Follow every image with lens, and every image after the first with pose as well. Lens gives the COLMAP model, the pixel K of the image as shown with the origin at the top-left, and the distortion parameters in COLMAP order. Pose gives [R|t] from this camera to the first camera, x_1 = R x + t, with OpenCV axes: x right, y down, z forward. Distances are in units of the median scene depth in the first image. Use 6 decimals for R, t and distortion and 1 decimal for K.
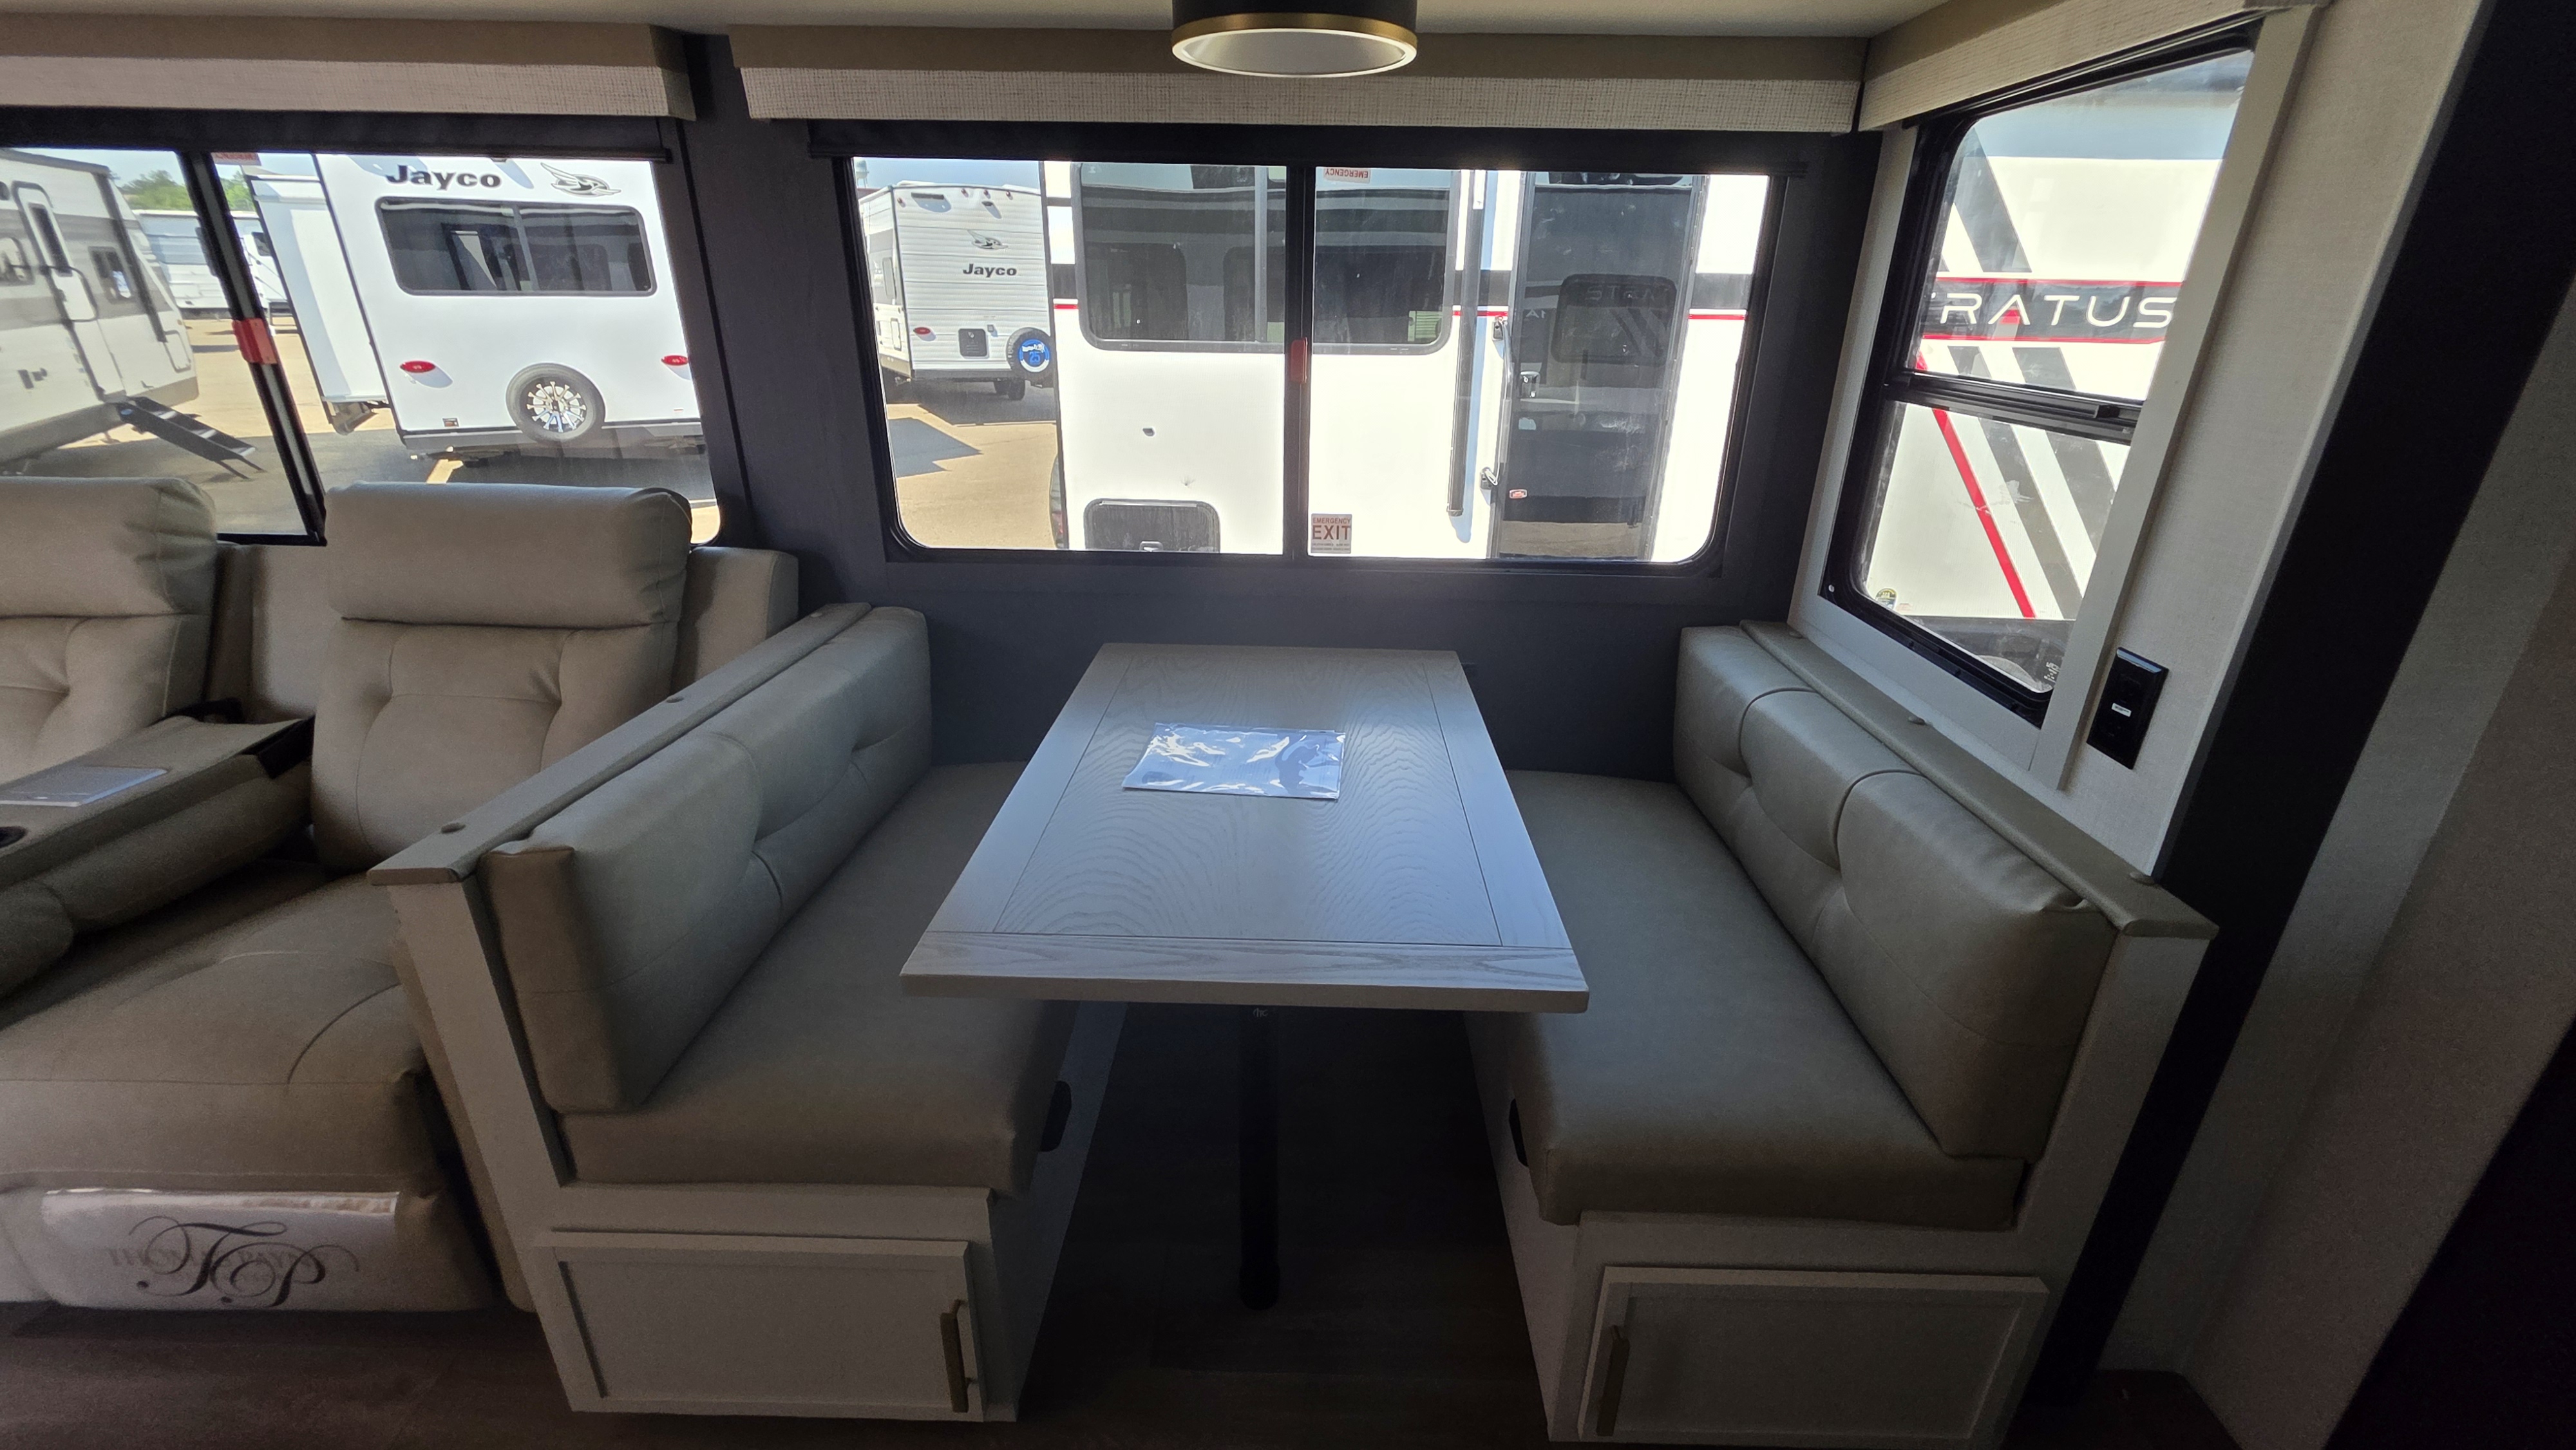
lens RADIAL K [[1043.3, 0, 1277.3], [0, 1043.3, 729.6], [0, 0, 1]] dist [0.000362, -0.000734]
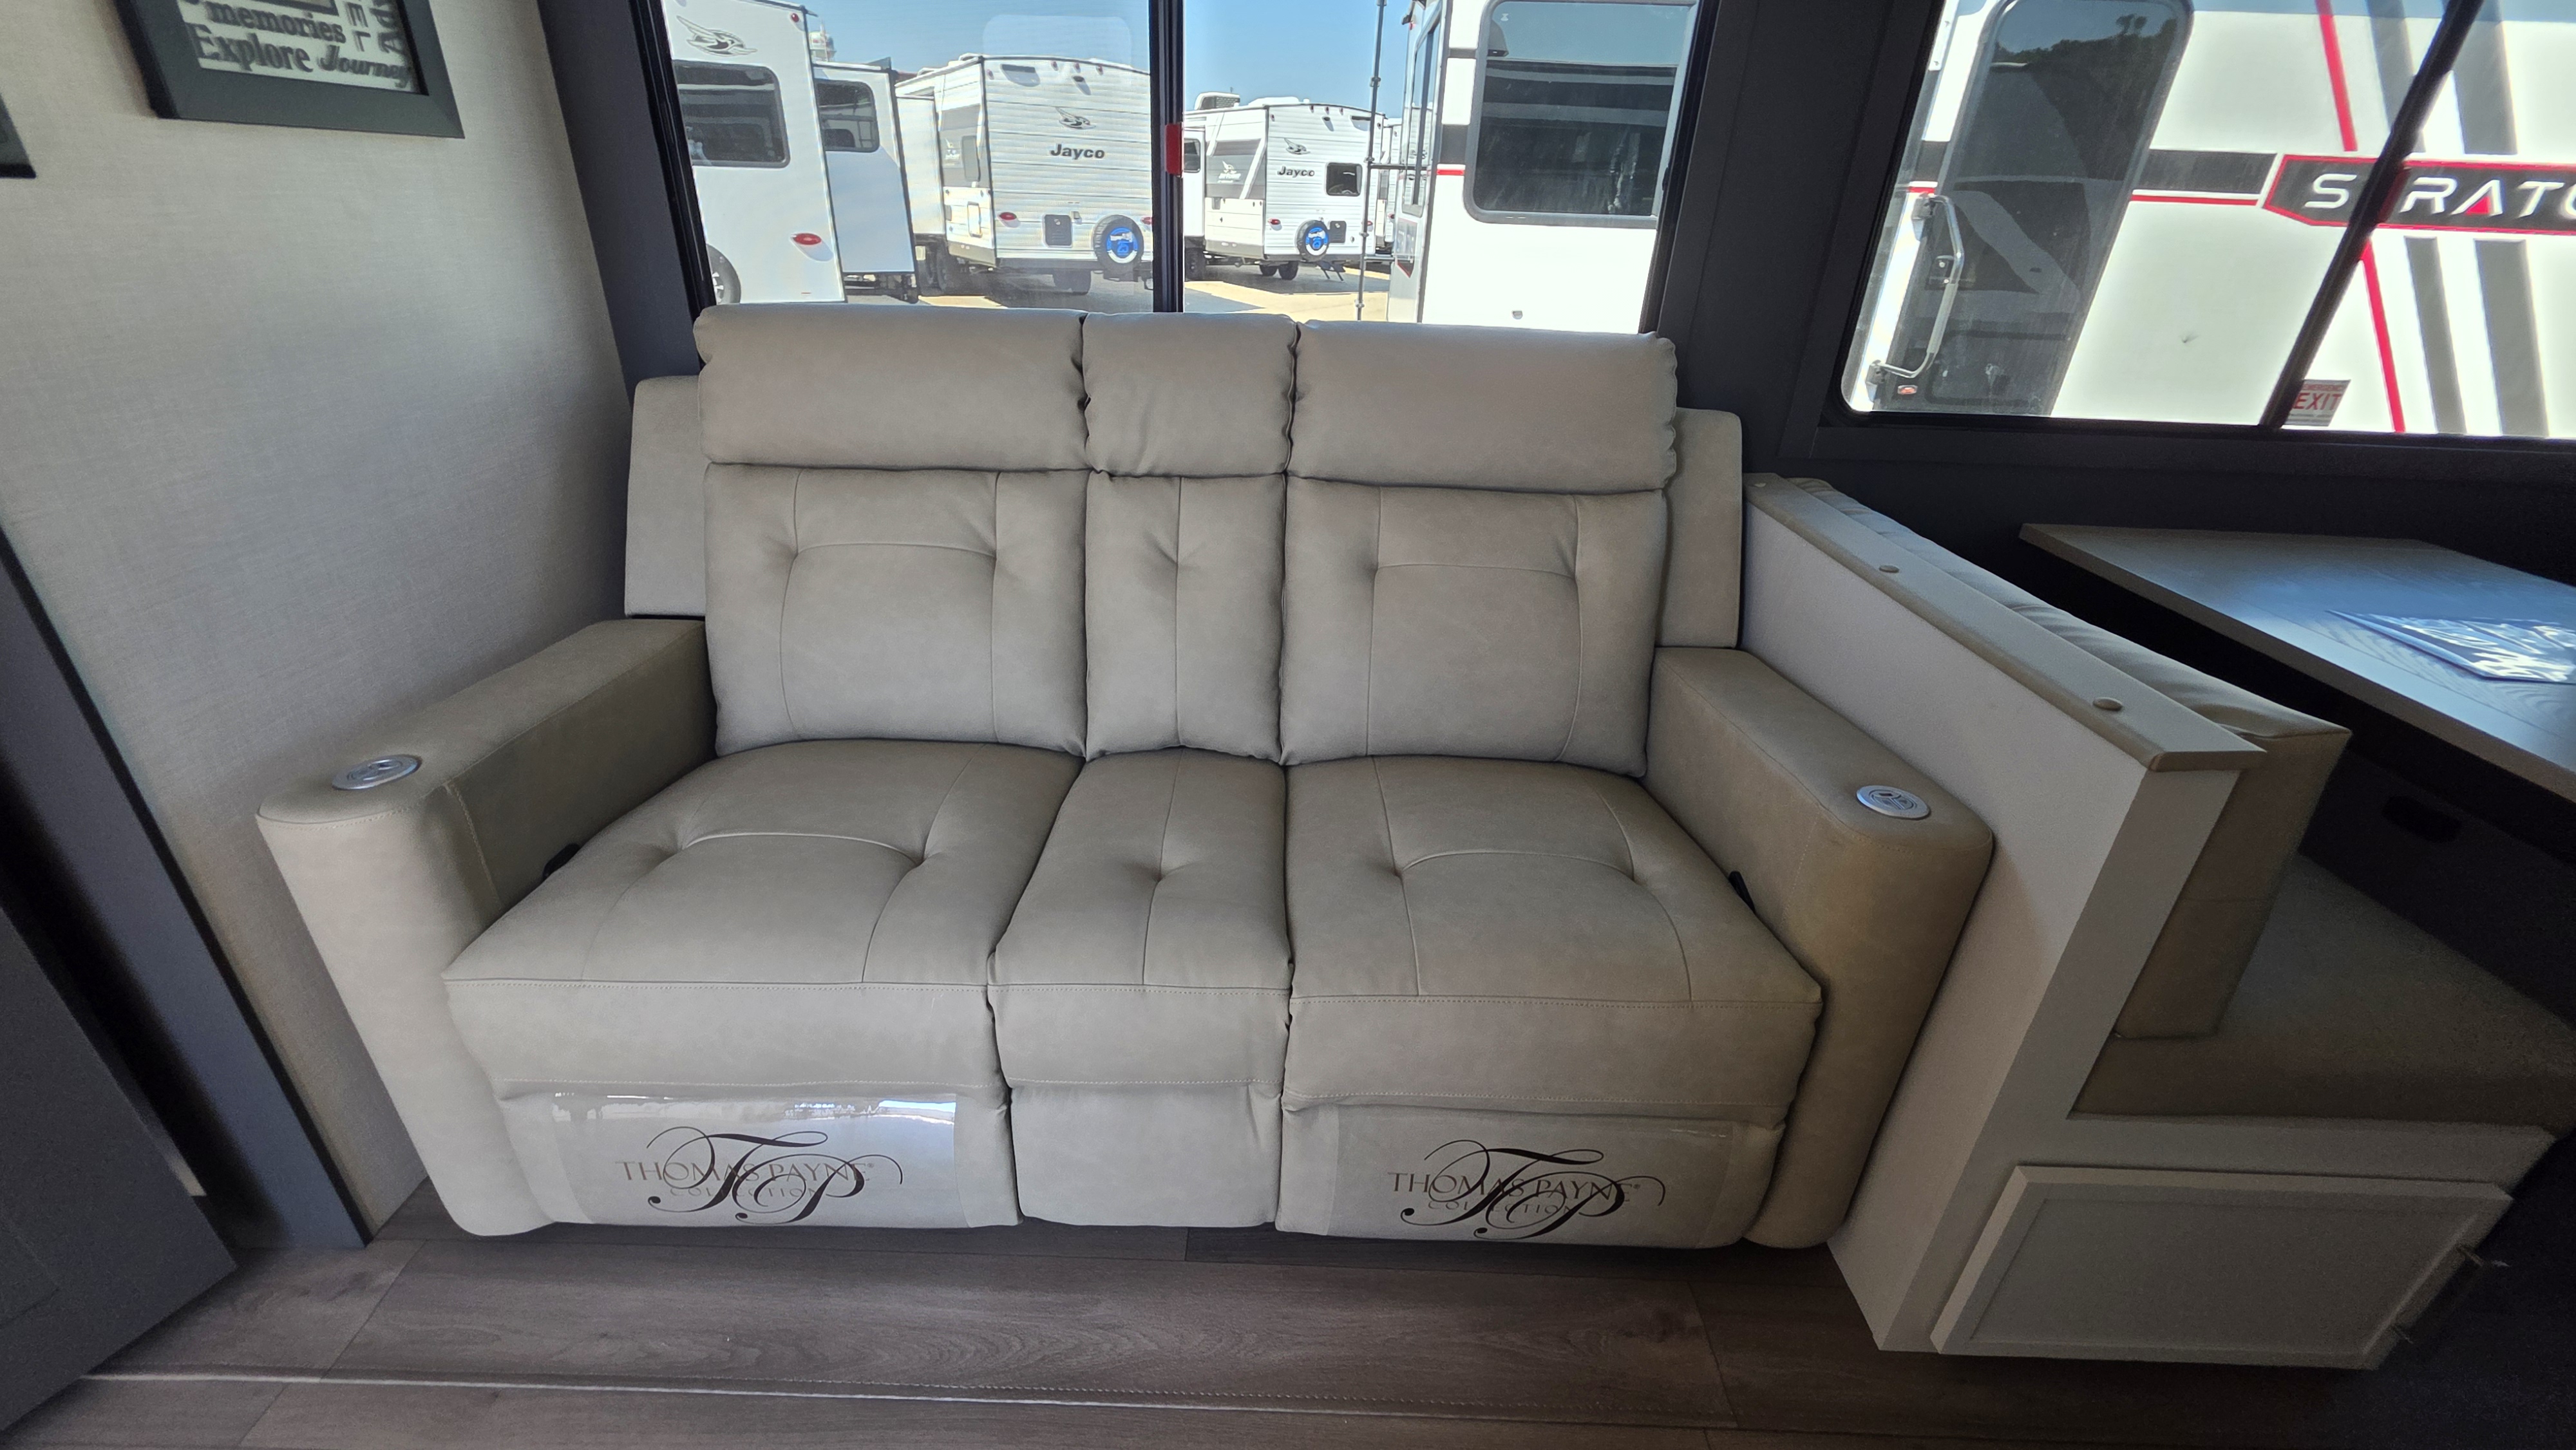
lens RADIAL K [[1043.3, 0, 1266.6], [0, 1043.3, 720.1], [0, 0, 1]] dist [0.000362, -0.000734]
pose [[0.999824, 0.015914, 0.009908, -0.962722], [-0.016595, 0.997196, 0.072967, 0.036686], [-0.008719, -0.073118, 0.997285, 0.110375]]
